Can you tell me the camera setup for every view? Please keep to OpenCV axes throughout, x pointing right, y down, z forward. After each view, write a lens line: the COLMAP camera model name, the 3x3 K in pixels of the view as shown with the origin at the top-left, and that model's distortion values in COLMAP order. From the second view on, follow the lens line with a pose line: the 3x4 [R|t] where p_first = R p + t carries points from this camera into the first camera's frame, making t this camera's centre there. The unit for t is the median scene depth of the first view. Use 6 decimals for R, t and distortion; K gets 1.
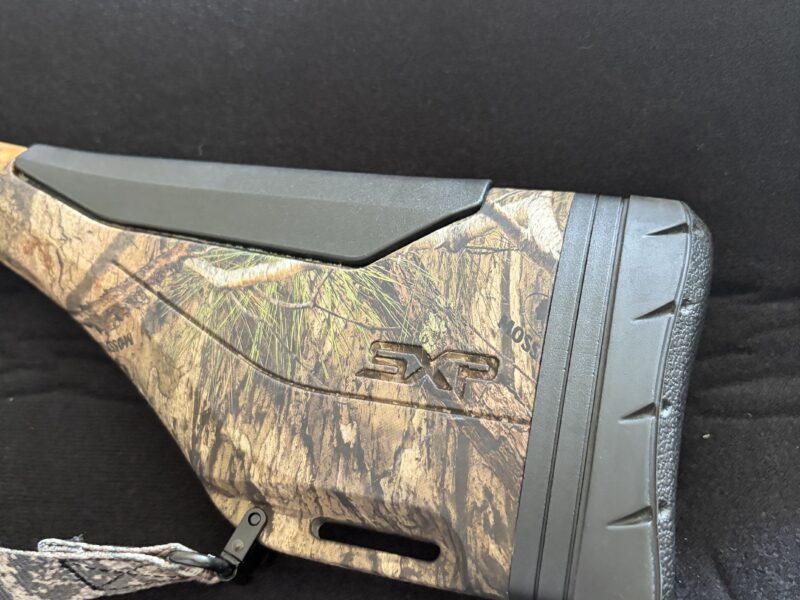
lens RADIAL K [[608.1, 0, 400.2], [0, 608.1, 300.3], [0, 0, 1]] dist [0.008094, -0.009974]
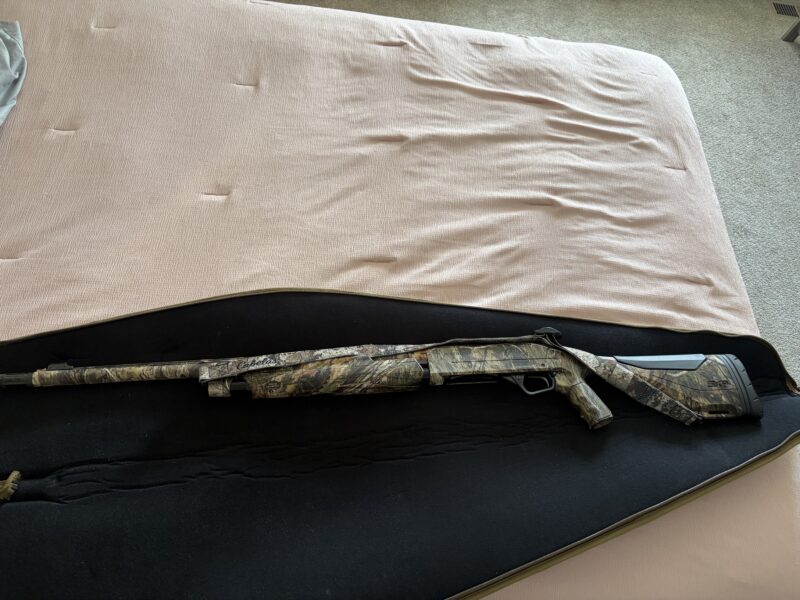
lens RADIAL K [[608.1, 0, 397.8], [0, 608.1, 299.9], [0, 0, 1]] dist [0.008094, -0.009974]
pose [[0.950041, -0.084474, 0.300477, -4.892072], [0.154094, 0.964121, -0.216163, 0.123780], [-0.271435, 0.251665, 0.928971, -4.134671]]
